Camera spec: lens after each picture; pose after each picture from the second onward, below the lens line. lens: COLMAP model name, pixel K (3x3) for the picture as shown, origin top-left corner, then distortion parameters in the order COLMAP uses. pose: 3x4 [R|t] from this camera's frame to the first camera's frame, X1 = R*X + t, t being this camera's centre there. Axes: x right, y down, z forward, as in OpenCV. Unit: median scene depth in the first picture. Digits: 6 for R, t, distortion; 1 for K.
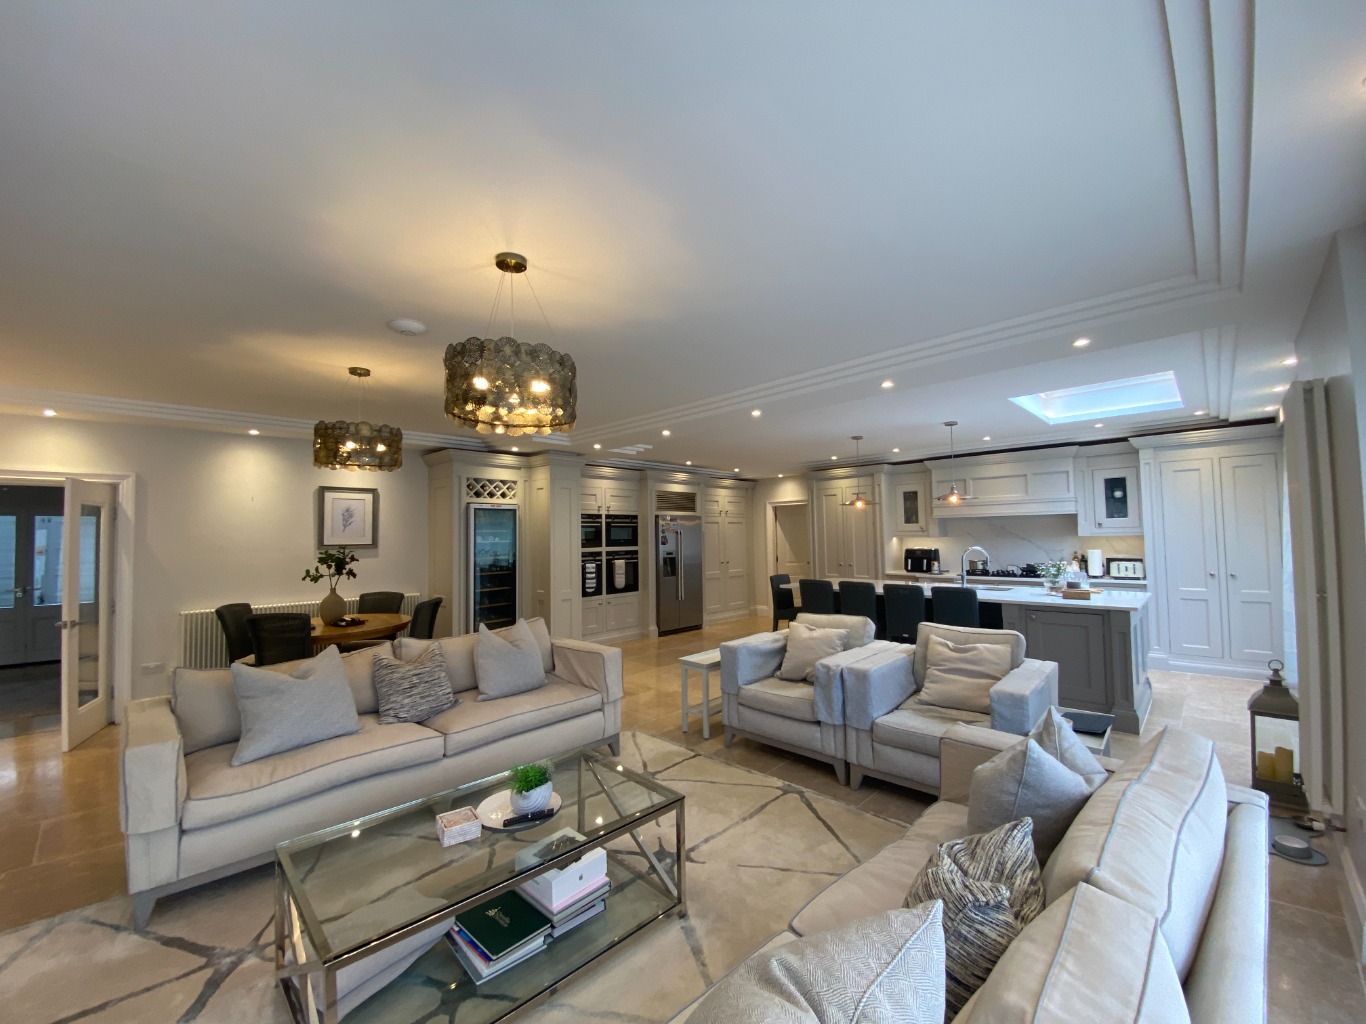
lens RADIAL K [[551.5, 0, 683.0], [0, 551.5, 512.0], [0, 0, 1]] dist [0.000337, -0.013111]
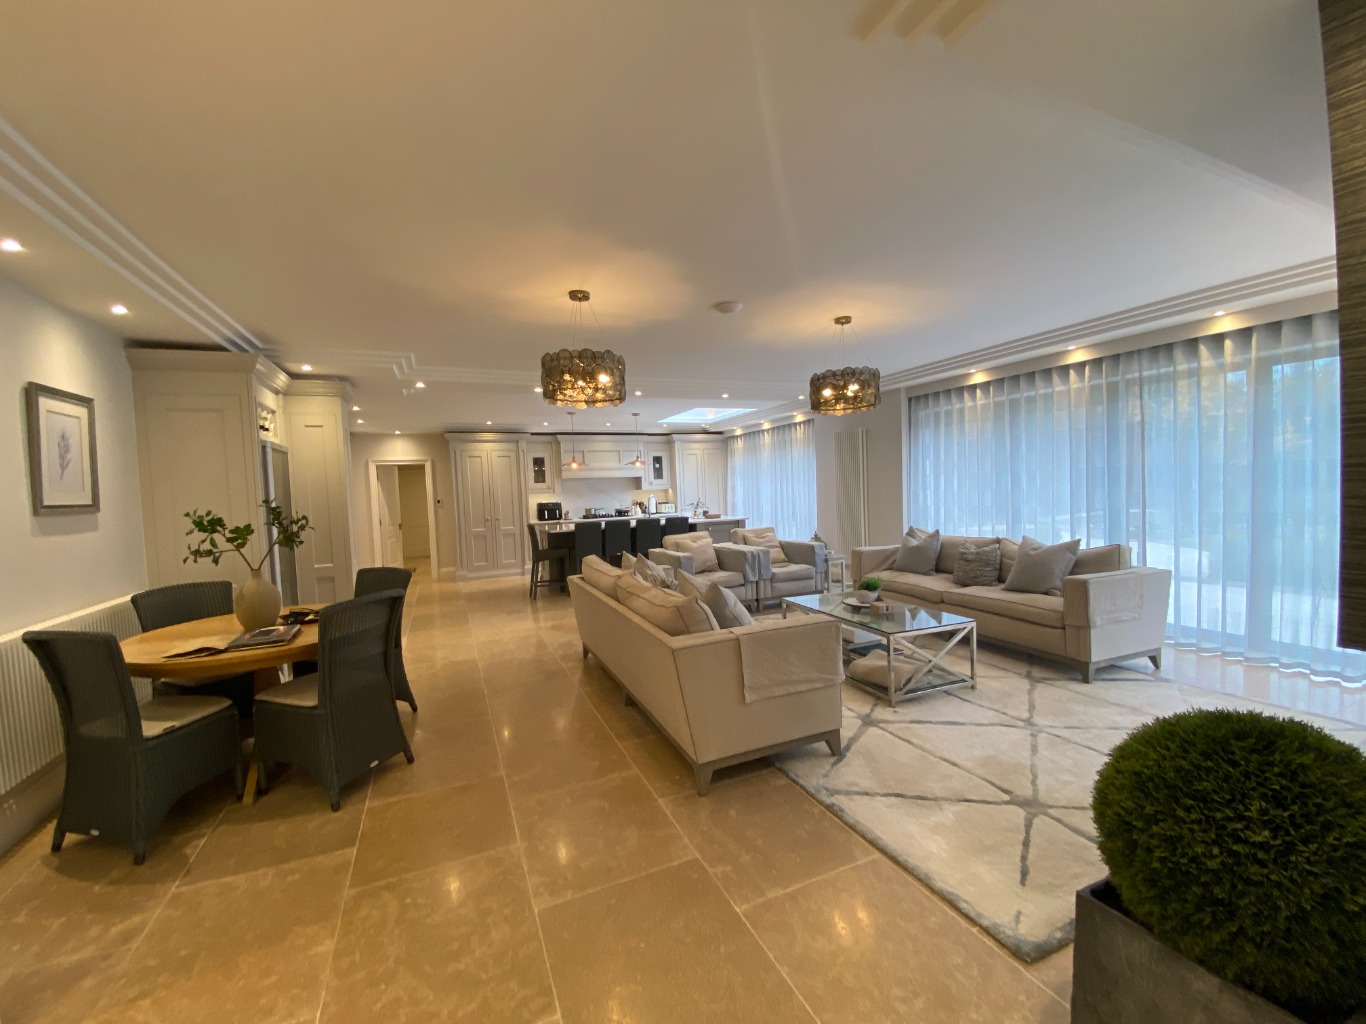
lens RADIAL K [[551.5, 0, 683.0], [0, 551.5, 512.0], [0, 0, 1]] dist [0.000337, -0.013111]
pose [[0.375802, -0.037060, 0.925959, -0.777543], [-0.009306, 0.998999, 0.043760, 0.035387], [-0.926653, -0.025063, 0.375081, 0.263228]]
